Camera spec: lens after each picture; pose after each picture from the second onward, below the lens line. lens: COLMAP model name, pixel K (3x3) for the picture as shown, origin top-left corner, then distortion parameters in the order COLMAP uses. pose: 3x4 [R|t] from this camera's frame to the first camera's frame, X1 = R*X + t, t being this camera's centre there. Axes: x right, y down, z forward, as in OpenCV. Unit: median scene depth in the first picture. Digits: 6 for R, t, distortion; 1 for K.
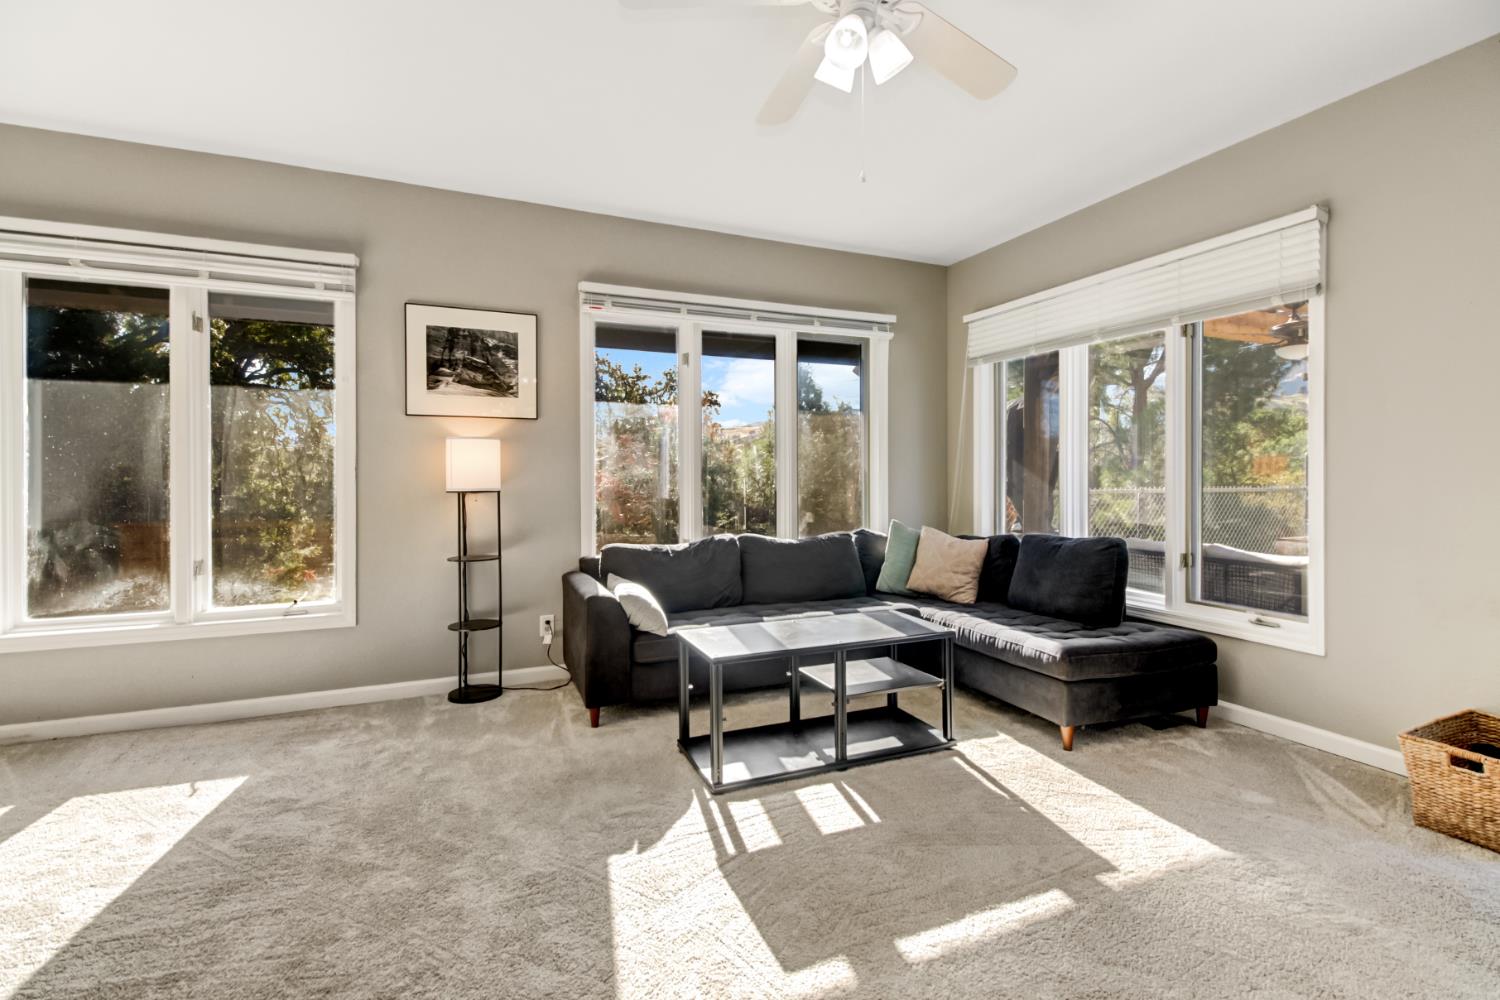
lens RADIAL K [[701.0, 0, 744.8], [0, 701.0, 493.0], [0, 0, 1]] dist [0.008213, -0.007976]
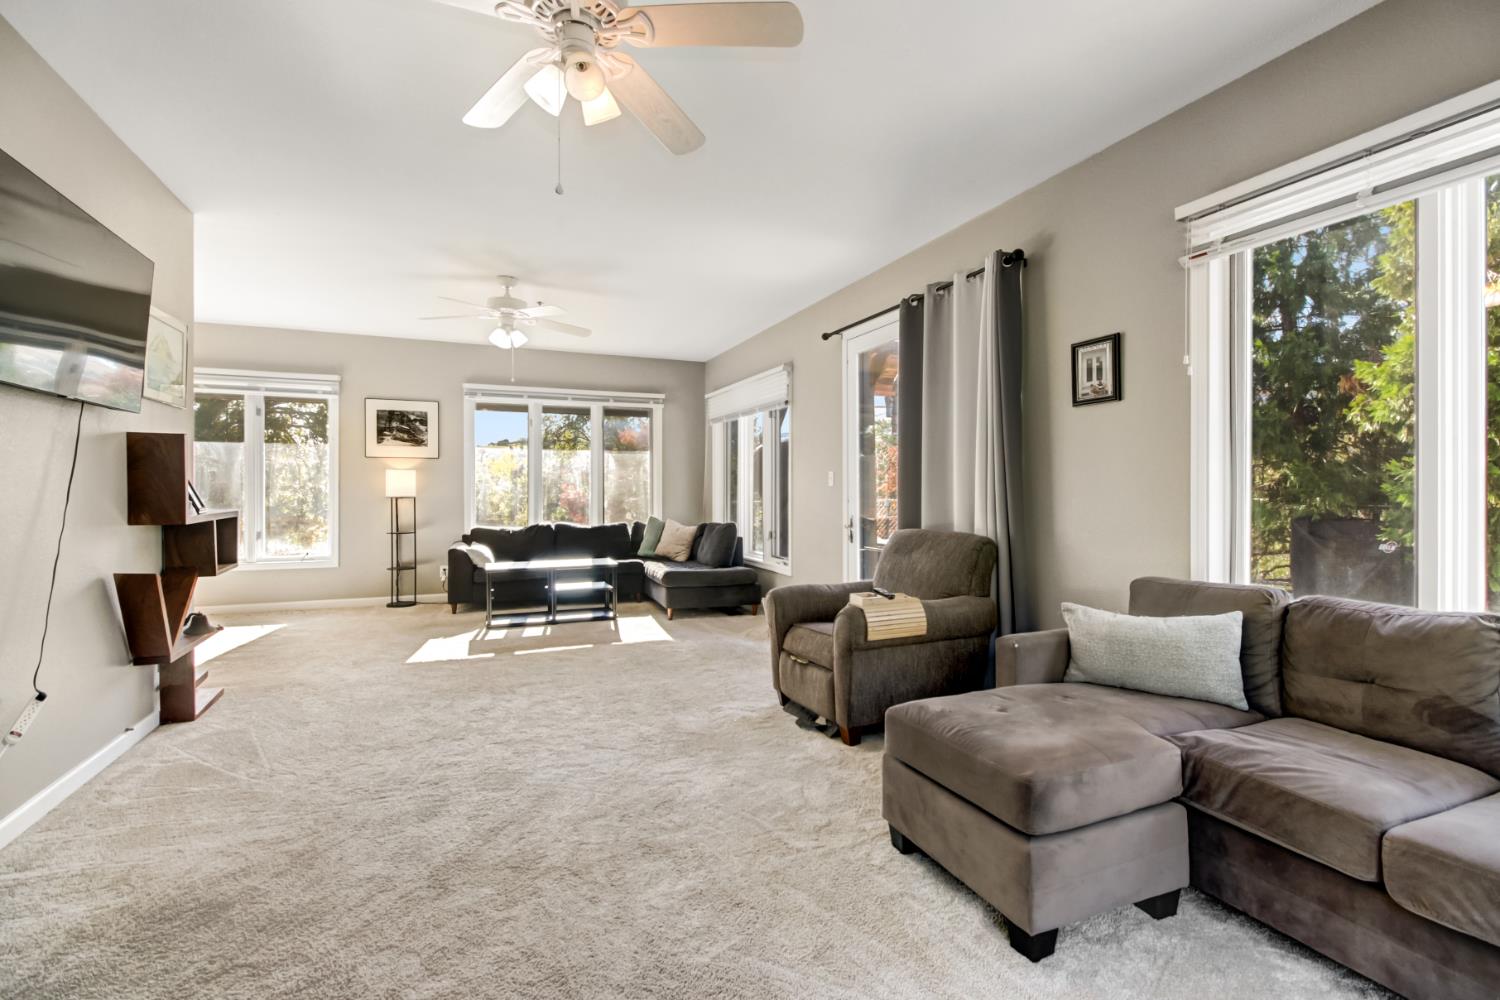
lens RADIAL K [[701.0, 0, 753.6], [0, 701.0, 505.6], [0, 0, 1]] dist [0.008213, -0.007976]
pose [[0.999918, 0.004057, -0.012105, 0.578351], [-0.004068, 0.999991, -0.000818, 0.017312], [0.012102, 0.000867, 0.999926, -0.868434]]
